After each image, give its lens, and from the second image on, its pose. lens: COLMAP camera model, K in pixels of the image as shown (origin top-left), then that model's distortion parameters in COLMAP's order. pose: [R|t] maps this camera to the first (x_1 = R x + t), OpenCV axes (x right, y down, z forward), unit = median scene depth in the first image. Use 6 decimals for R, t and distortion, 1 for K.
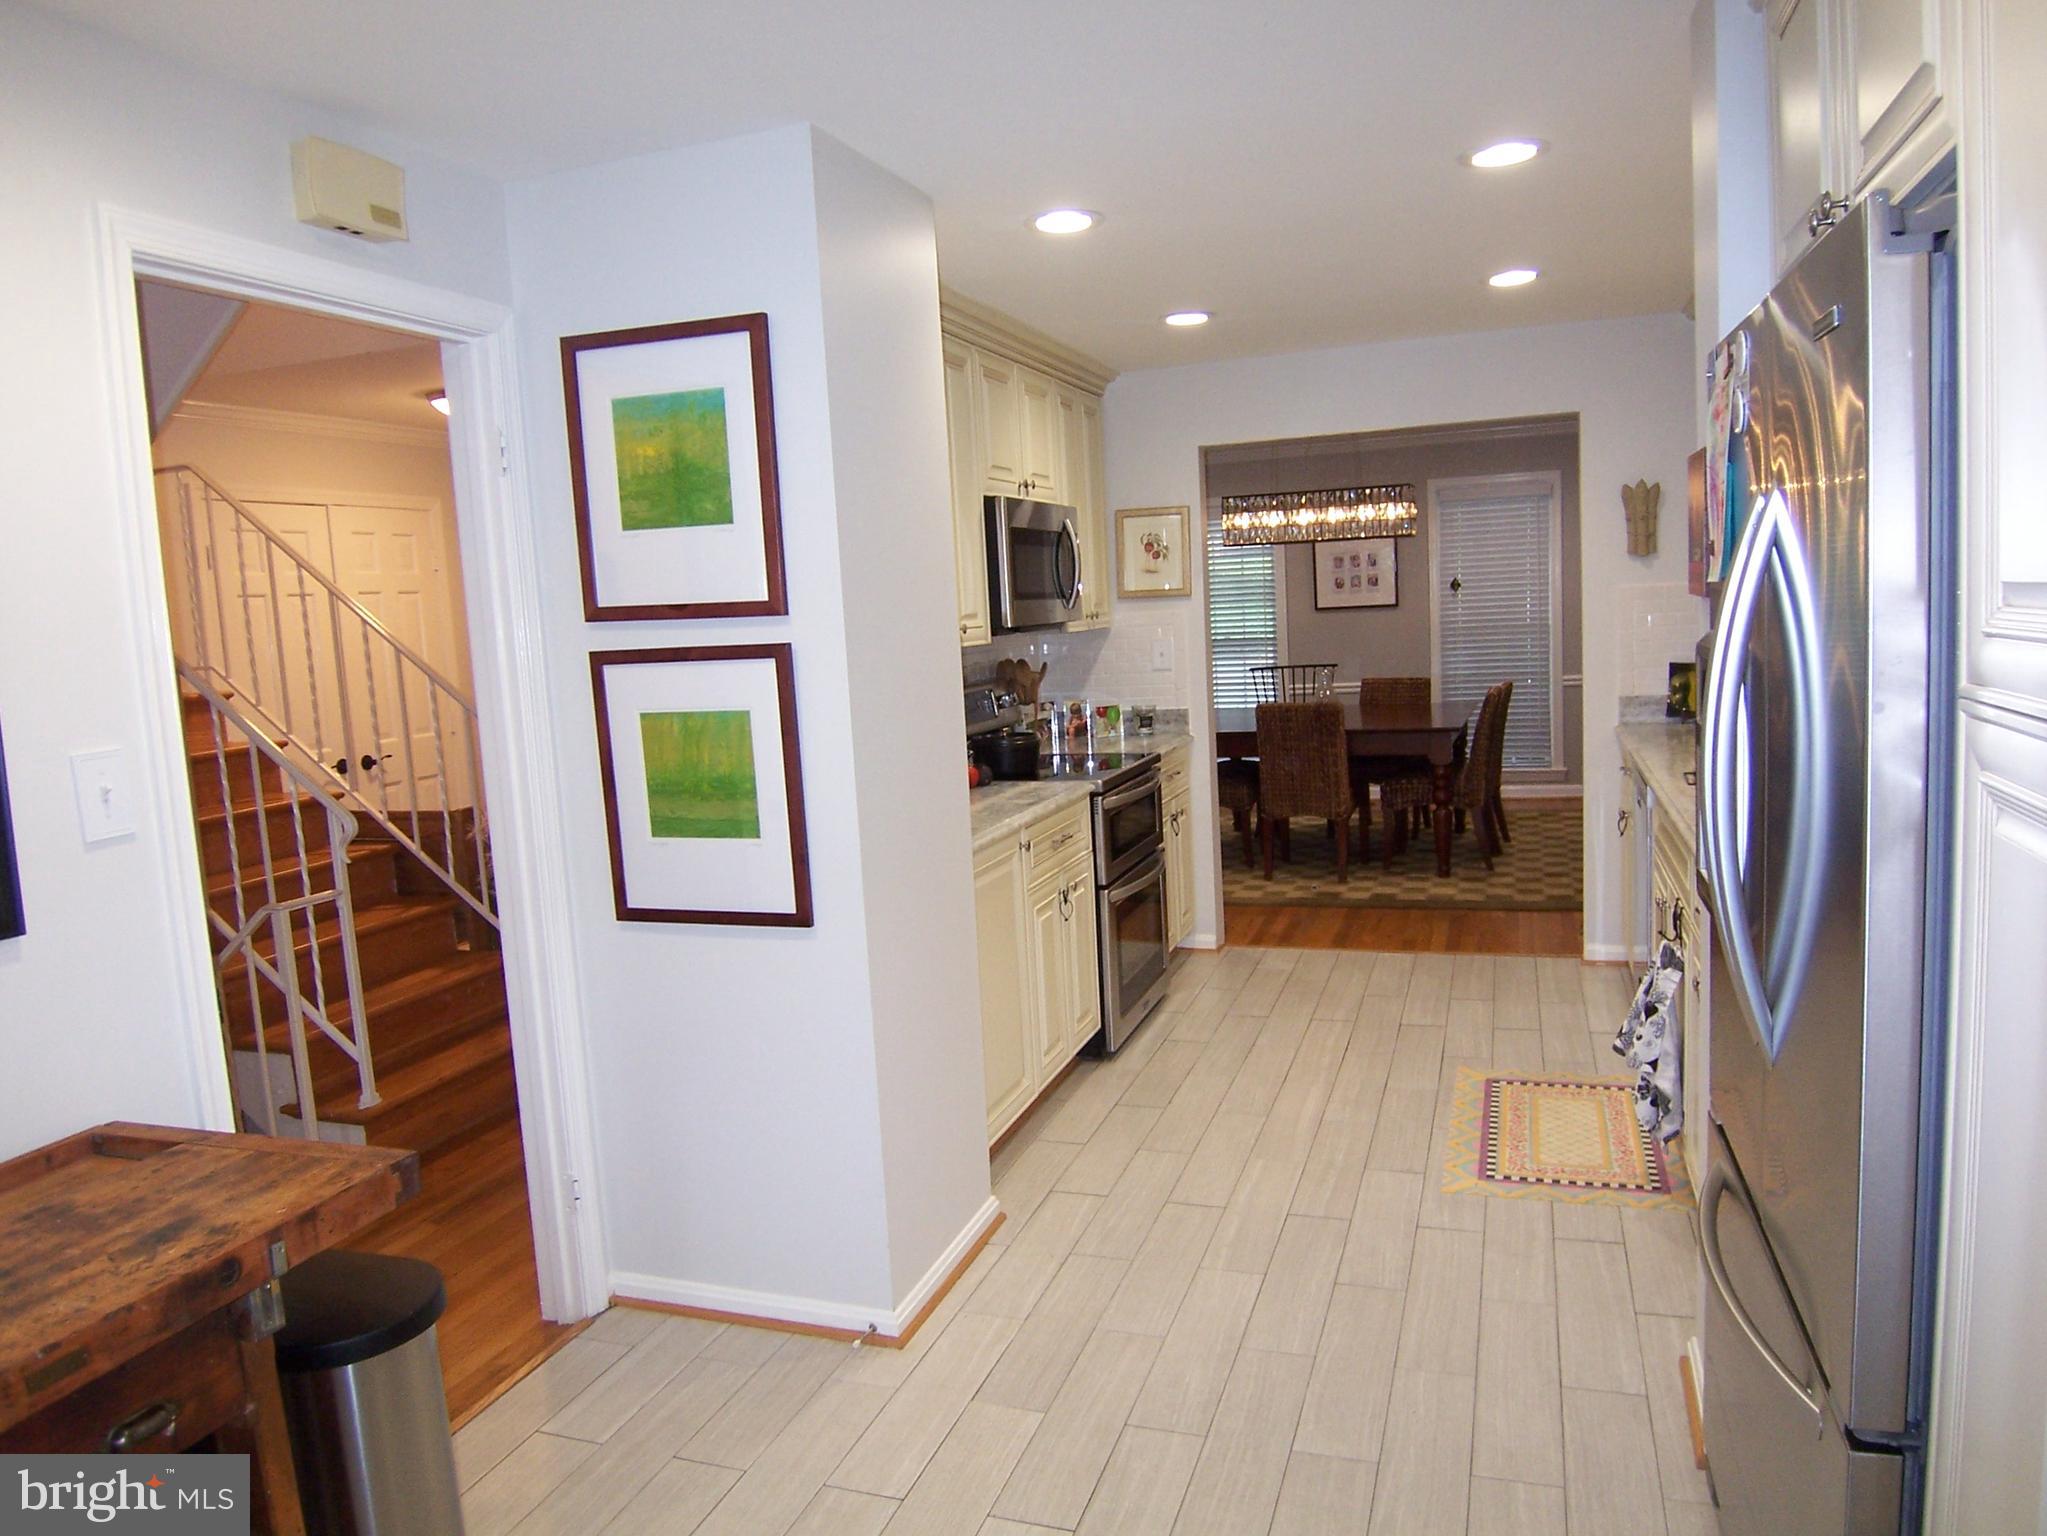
lens RADIAL K [[1399.6, 0, 1028.1], [0, 1399.6, 762.4], [0, 0, 1]] dist [-0.005241, -0.018729]
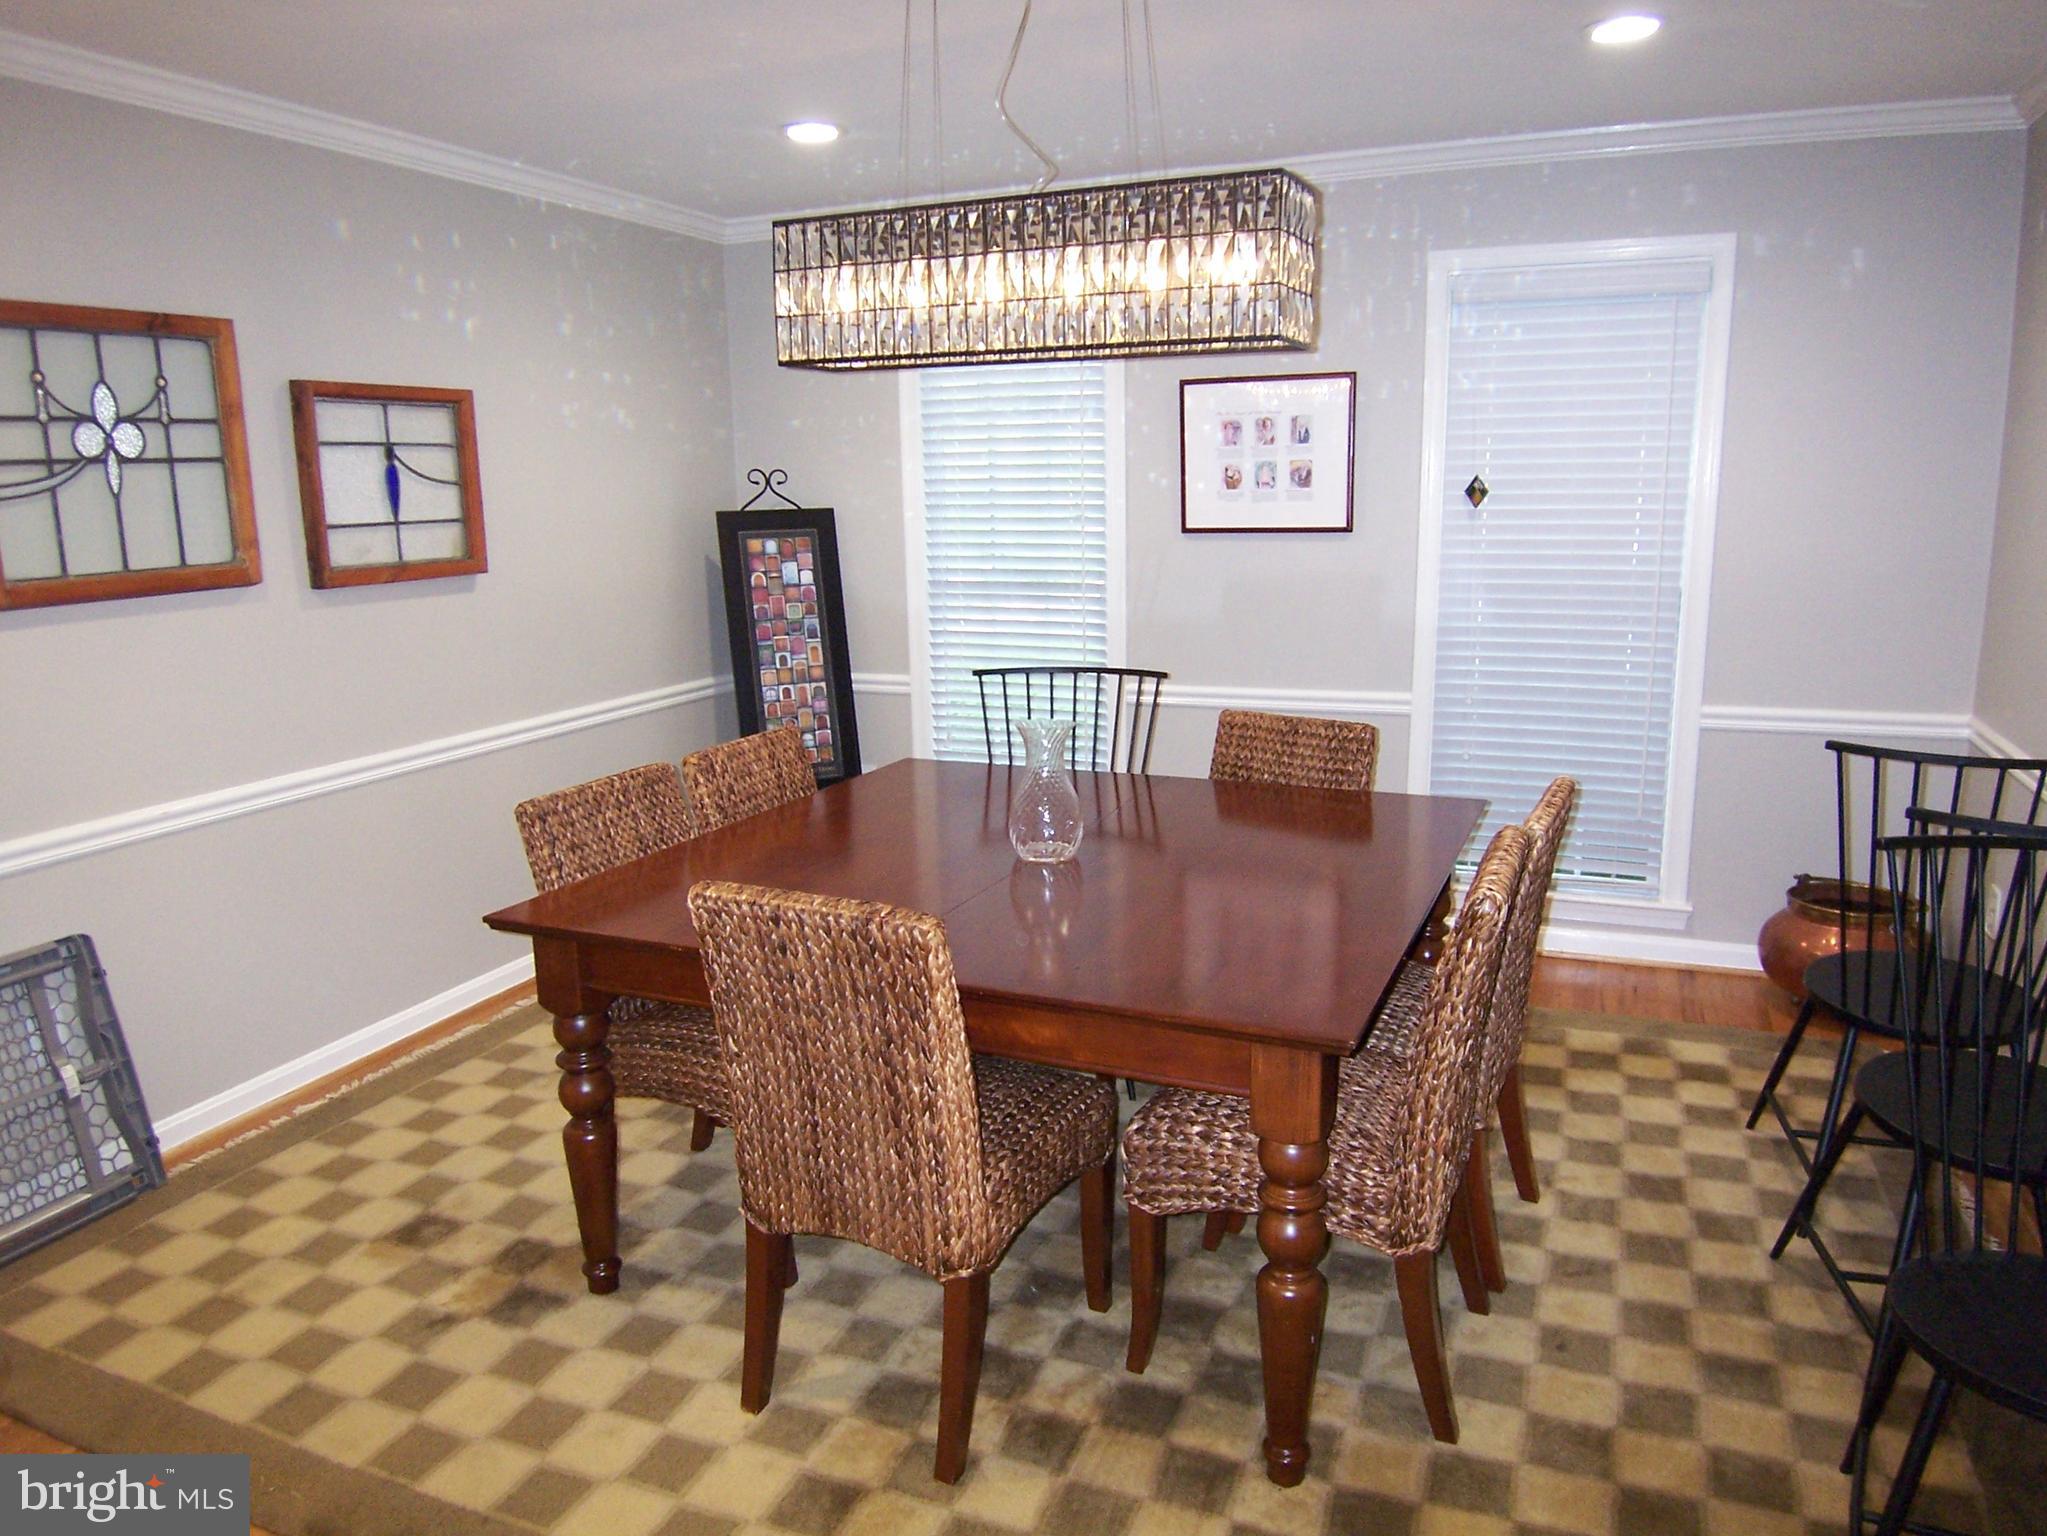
lens RADIAL K [[1399.6, 0, 1012.7], [0, 1399.6, 754.9], [0, 0, 1]] dist [-0.005241, -0.018729]
pose [[0.997332, 0.047228, -0.055672, 0.315737], [-0.042300, 0.995345, 0.086592, -0.127668], [0.059502, -0.084006, 0.994687, 0.908763]]
